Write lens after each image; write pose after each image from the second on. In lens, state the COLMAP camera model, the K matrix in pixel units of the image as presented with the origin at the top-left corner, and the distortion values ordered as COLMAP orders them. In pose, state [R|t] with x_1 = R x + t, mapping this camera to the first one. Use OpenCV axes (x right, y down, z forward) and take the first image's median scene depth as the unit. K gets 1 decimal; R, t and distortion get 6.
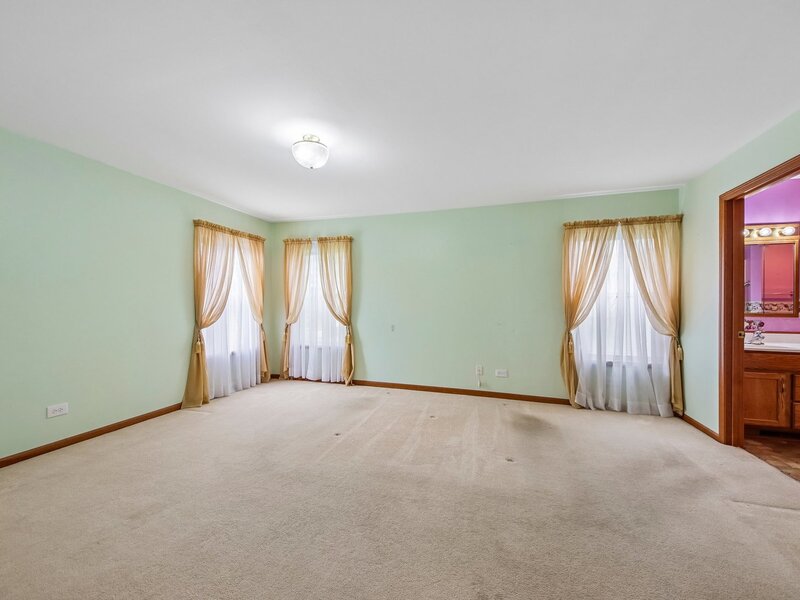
lens RADIAL K [[334.6, 0, 395.0], [0, 334.6, 304.4], [0, 0, 1]] dist [0.053357, -0.022645]
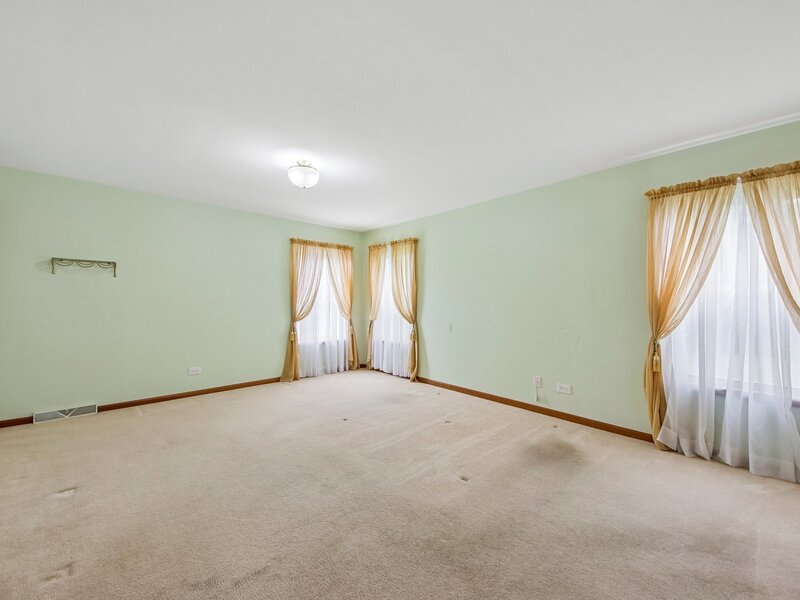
lens RADIAL K [[334.6, 0, 395.0], [0, 334.6, 304.4], [0, 0, 1]] dist [0.053357, -0.022645]
pose [[0.861161, 0.002381, -0.508327, 0.402212], [-0.000265, 0.999991, 0.004235, -0.001627], [0.508333, -0.003512, 0.861154, 0.091035]]
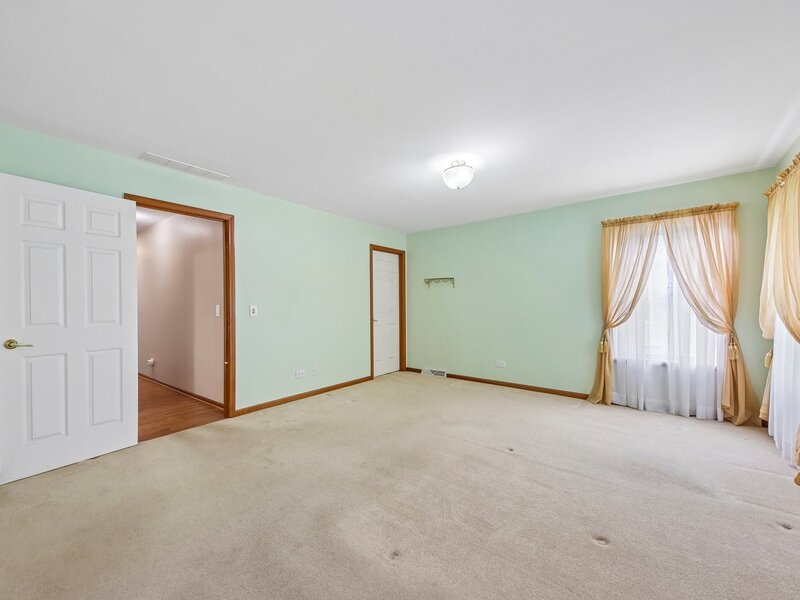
lens RADIAL K [[334.6, 0, 395.0], [0, 334.6, 304.4], [0, 0, 1]] dist [0.053357, -0.022645]
pose [[-0.377366, 0.005218, -0.926049, 0.579338], [0.005983, 0.999977, 0.003196, -0.008338], [0.926045, -0.004334, -0.377389, 0.789005]]
